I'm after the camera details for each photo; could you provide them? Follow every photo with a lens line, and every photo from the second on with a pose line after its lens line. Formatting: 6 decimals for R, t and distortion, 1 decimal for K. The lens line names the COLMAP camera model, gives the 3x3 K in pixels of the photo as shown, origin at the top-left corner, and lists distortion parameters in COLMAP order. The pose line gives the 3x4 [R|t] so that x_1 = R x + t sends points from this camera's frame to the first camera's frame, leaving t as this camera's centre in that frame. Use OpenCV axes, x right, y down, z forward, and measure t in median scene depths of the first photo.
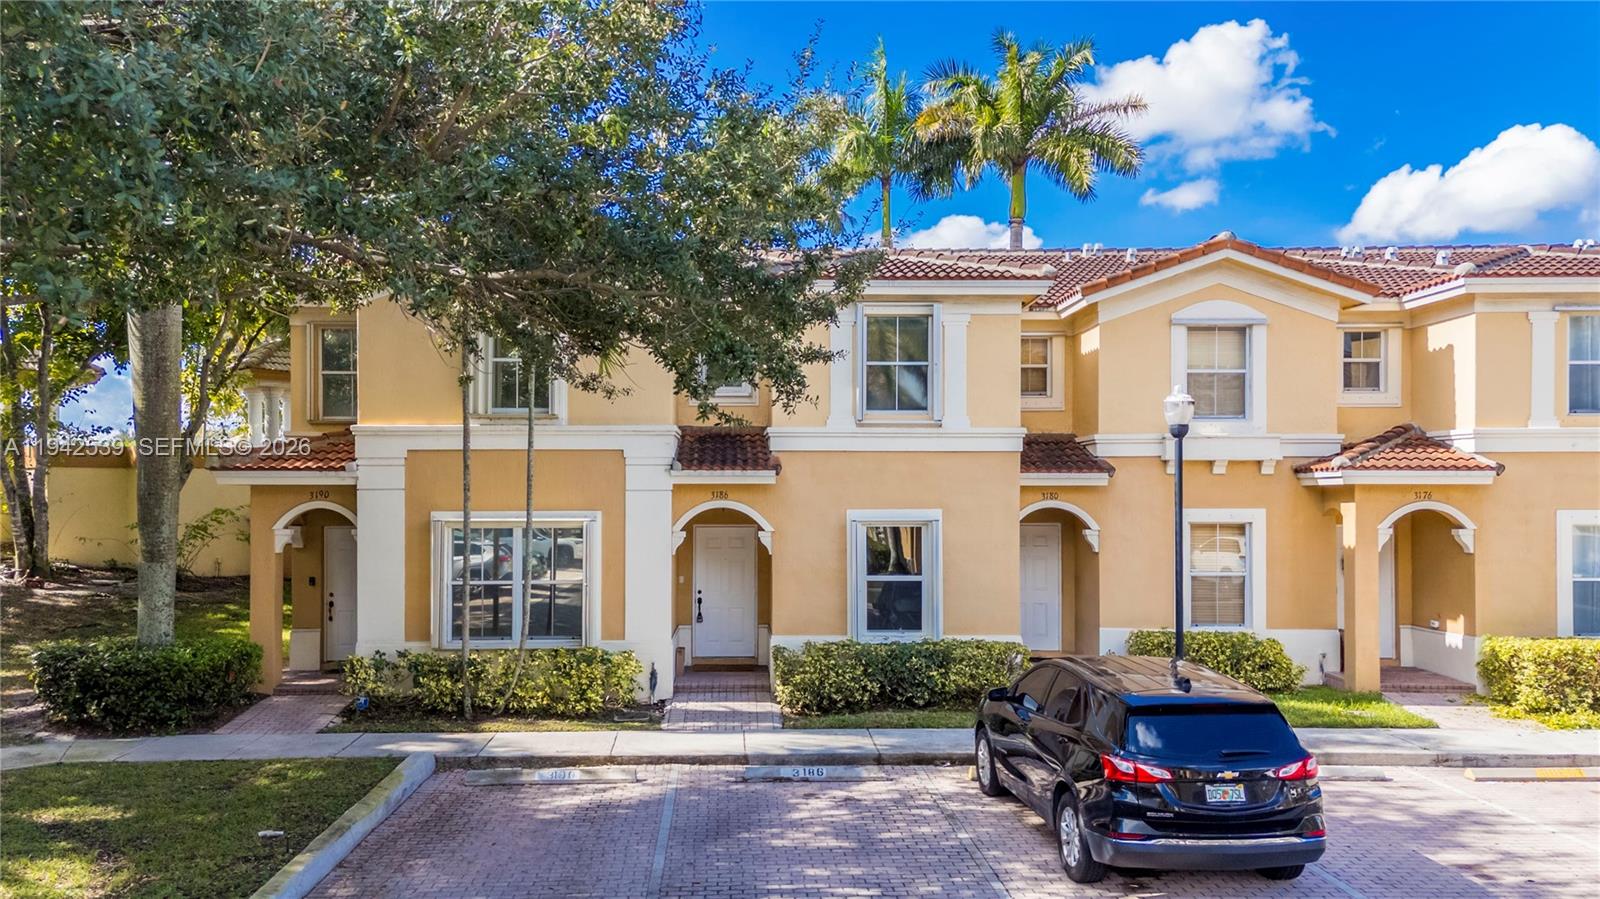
lens RADIAL K [[1431.7, 0, 801.6], [0, 1431.7, 512.8], [0, 0, 1]] dist [0.058200, 0.057054]
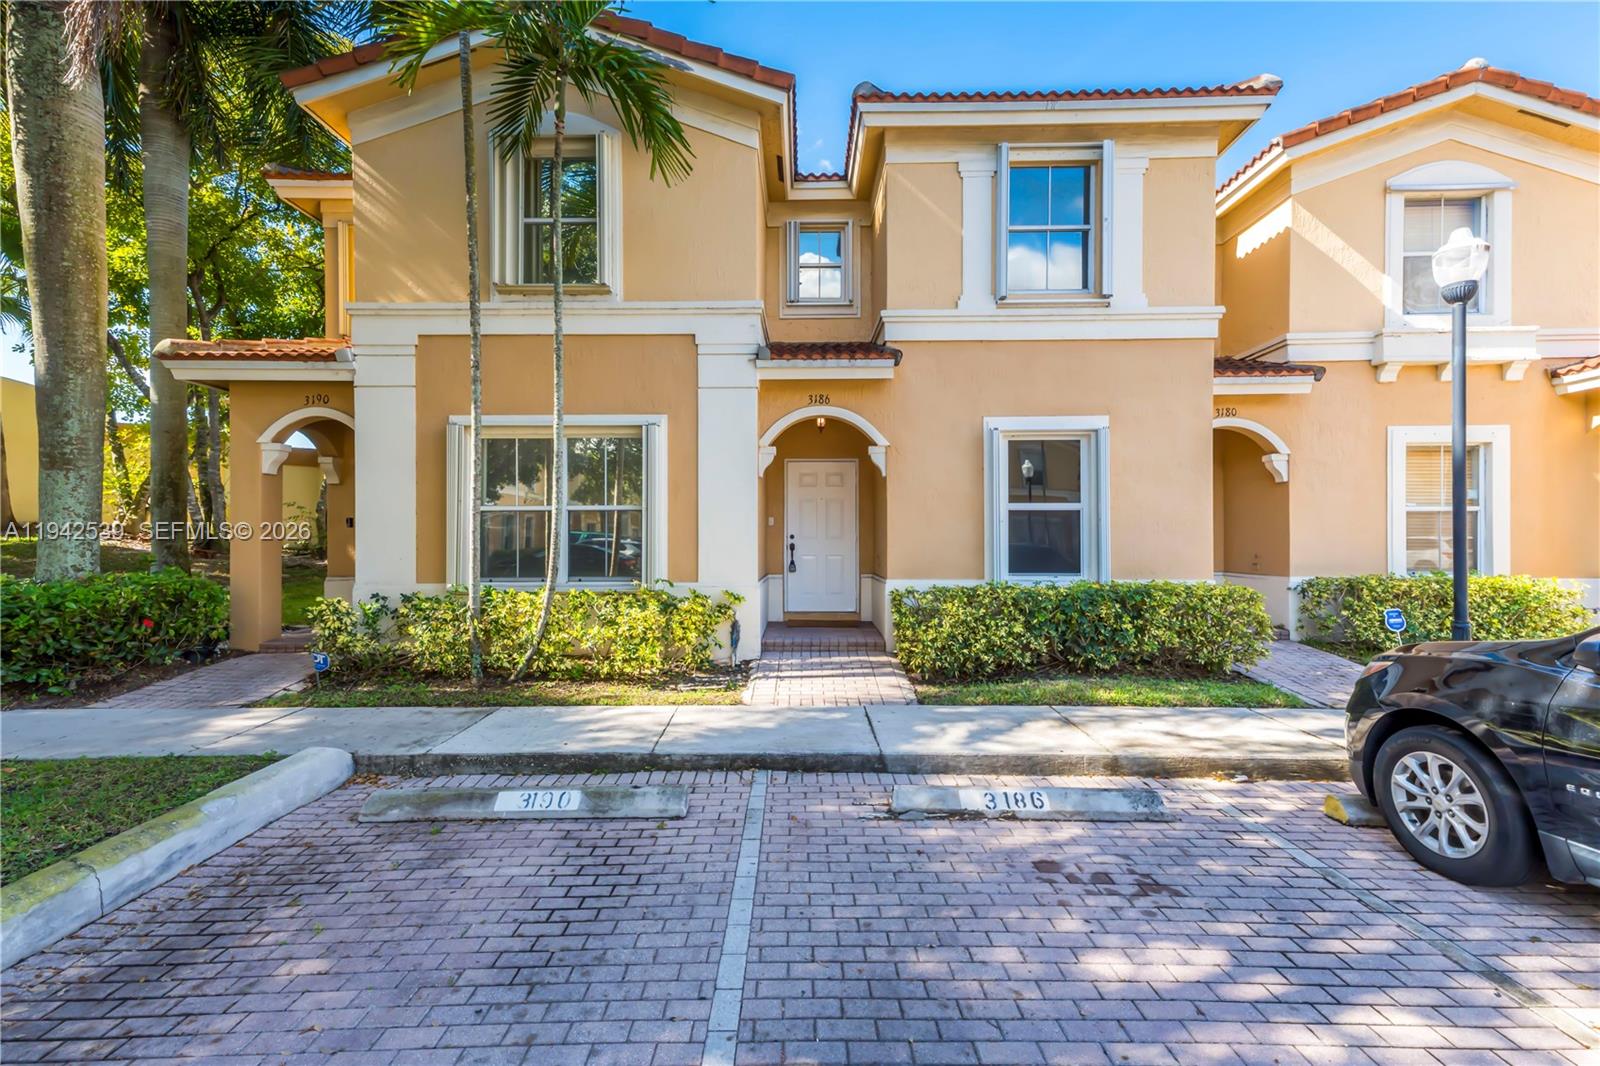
lens RADIAL K [[823.4, 0, 798.2], [0, 823.4, 550.4], [0, 0, 1]] dist [0.042751, -0.003169]
pose [[0.998688, -0.001097, -0.051202, -0.046673], [0.000849, 0.999988, -0.004866, 0.073302], [0.051207, 0.004816, 0.998676, 0.558259]]
